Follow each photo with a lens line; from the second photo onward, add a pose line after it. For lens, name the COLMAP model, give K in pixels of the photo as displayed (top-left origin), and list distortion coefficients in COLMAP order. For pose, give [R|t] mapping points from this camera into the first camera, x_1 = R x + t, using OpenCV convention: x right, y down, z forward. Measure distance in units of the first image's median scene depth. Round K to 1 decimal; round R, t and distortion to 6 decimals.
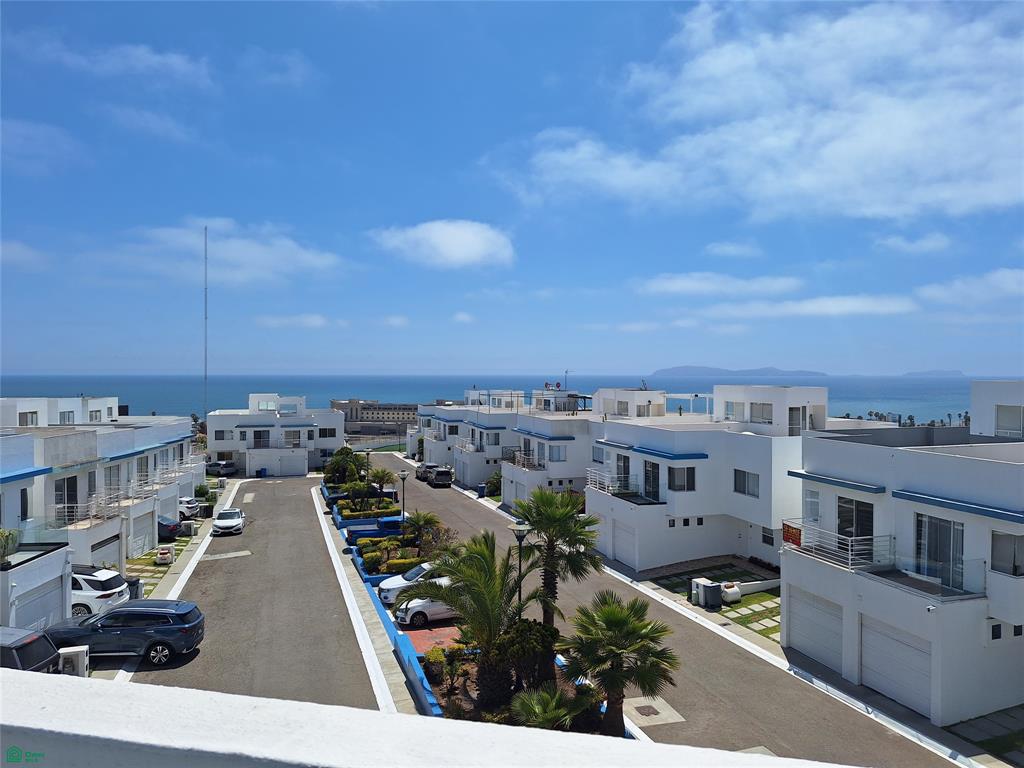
lens RADIAL K [[694.0, 0, 508.5], [0, 694.0, 339.2], [0, 0, 1]] dist [0.097605, -0.095043]
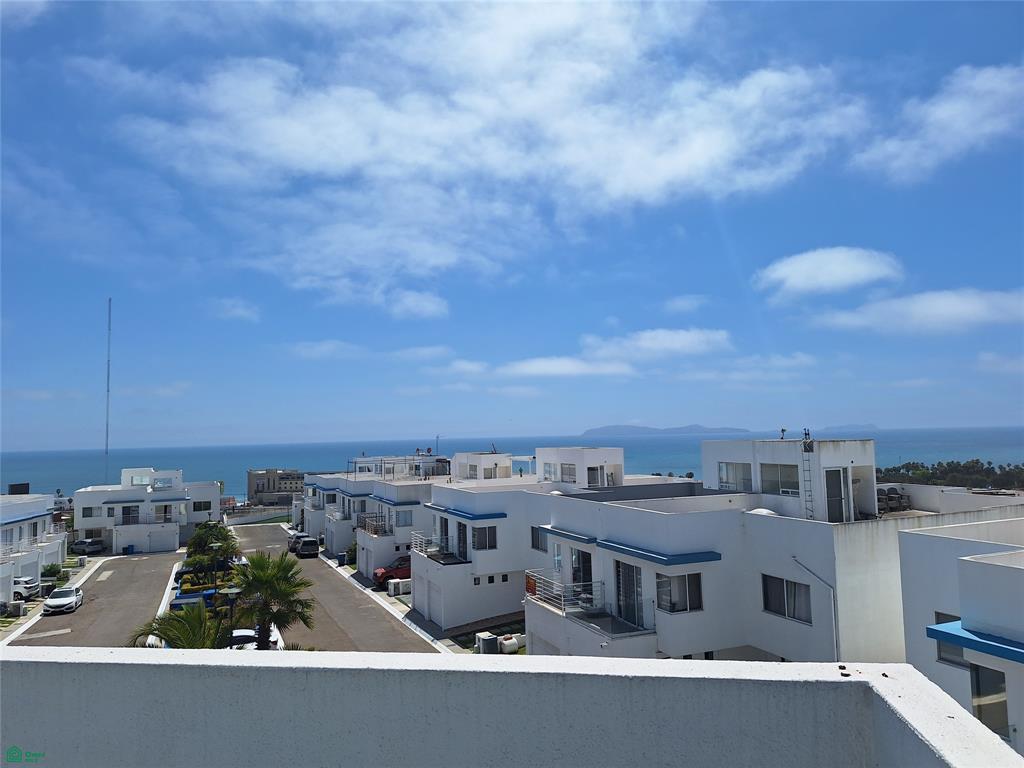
lens RADIAL K [[694.0, 0, 508.5], [0, 694.0, 339.2], [0, 0, 1]] dist [0.097605, -0.095043]
pose [[0.997368, -0.015520, 0.070830, 0.149920], [0.021700, 0.995942, -0.087341, -0.007165], [-0.069187, 0.088649, 0.993657, -0.068293]]
